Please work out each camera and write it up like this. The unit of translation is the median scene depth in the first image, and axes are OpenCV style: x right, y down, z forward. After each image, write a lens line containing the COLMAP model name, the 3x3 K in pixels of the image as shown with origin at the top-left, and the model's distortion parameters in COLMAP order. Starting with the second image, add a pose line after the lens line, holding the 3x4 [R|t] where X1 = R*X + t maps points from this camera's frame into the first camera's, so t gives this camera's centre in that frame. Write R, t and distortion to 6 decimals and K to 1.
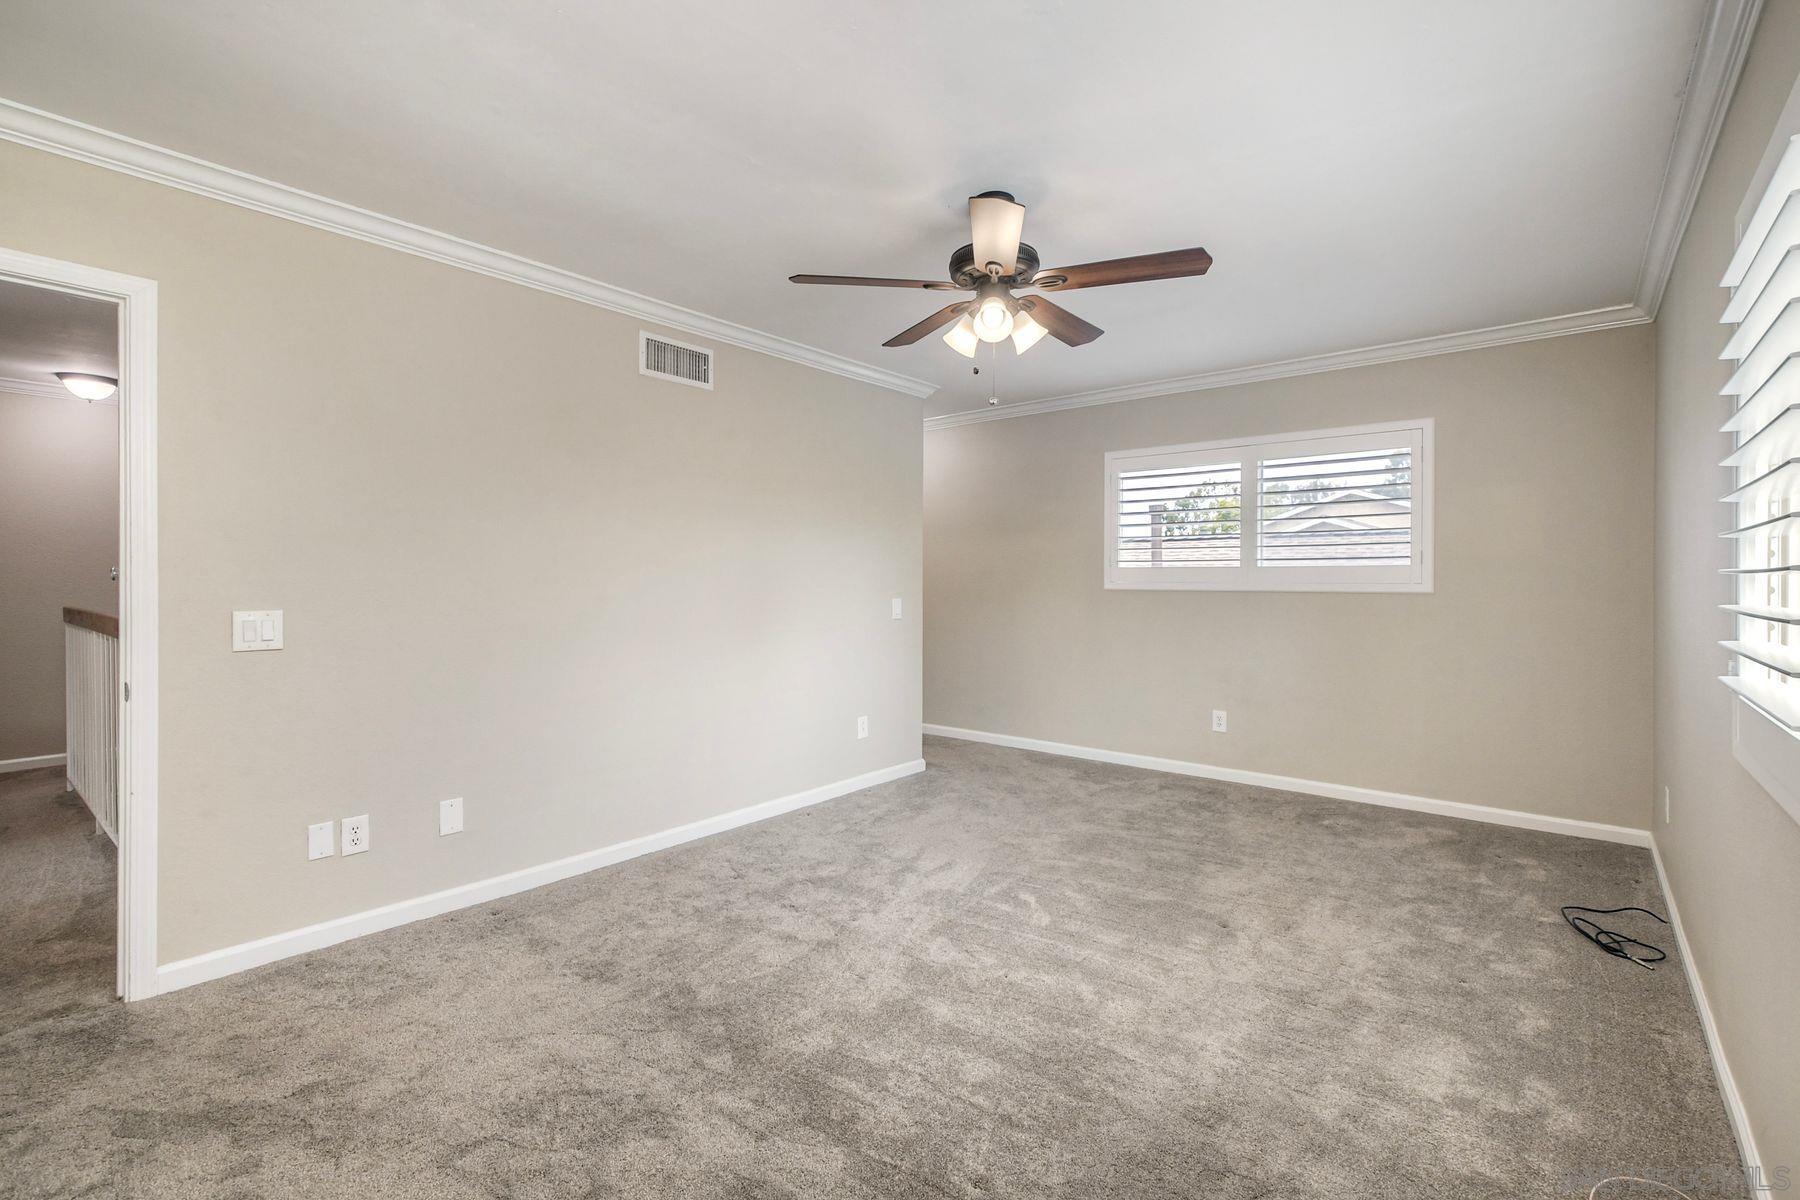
lens RADIAL K [[803.1, 0, 906.3], [0, 803.1, 585.5], [0, 0, 1]] dist [-0.001028, -0.000136]
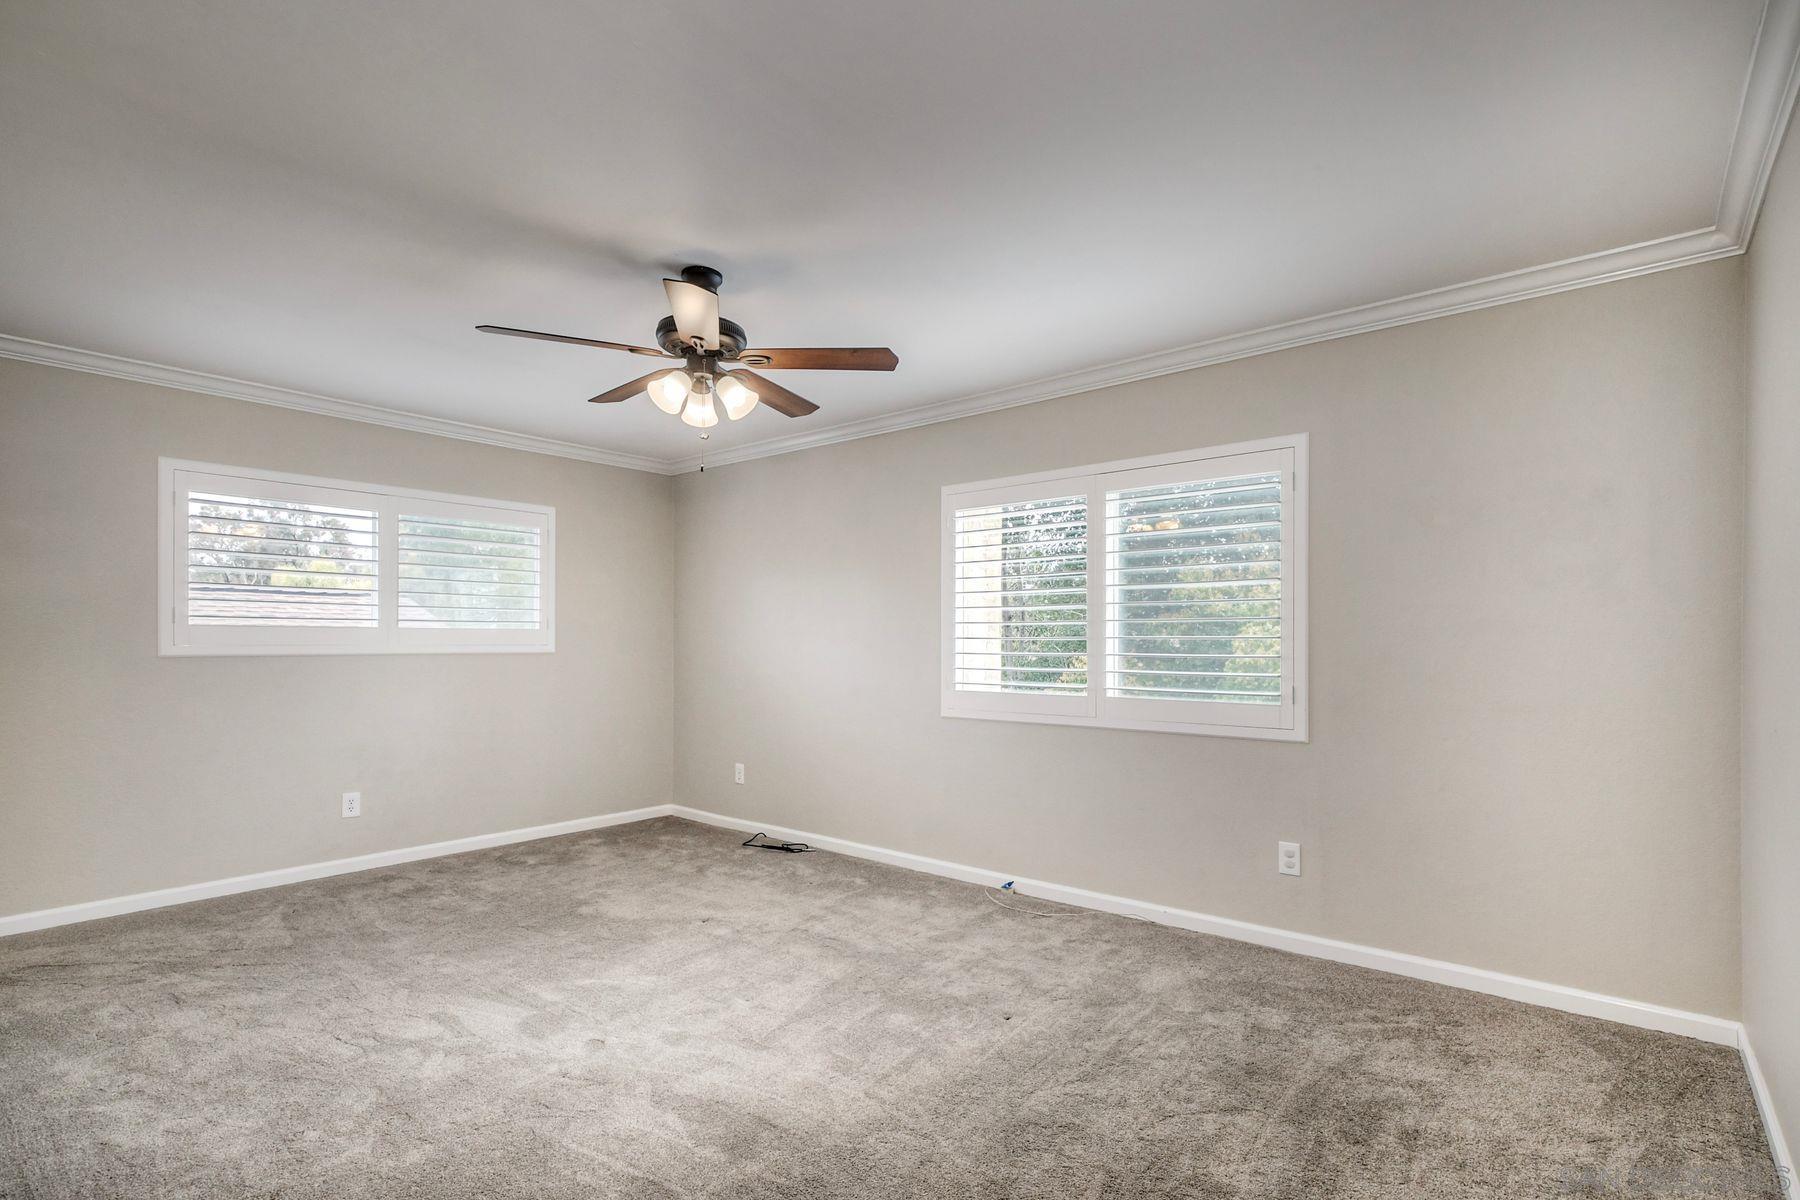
lens RADIAL K [[824.3, 0, 931.7], [0, 824.3, 658.2], [0, 0, 1]] dist [-0.000361, -0.000009]
pose [[-0.004169, -0.017230, 0.999843, -0.609528], [0.004248, 0.999842, 0.017247, -0.002756], [-0.999982, 0.004319, -0.004095, 0.452655]]
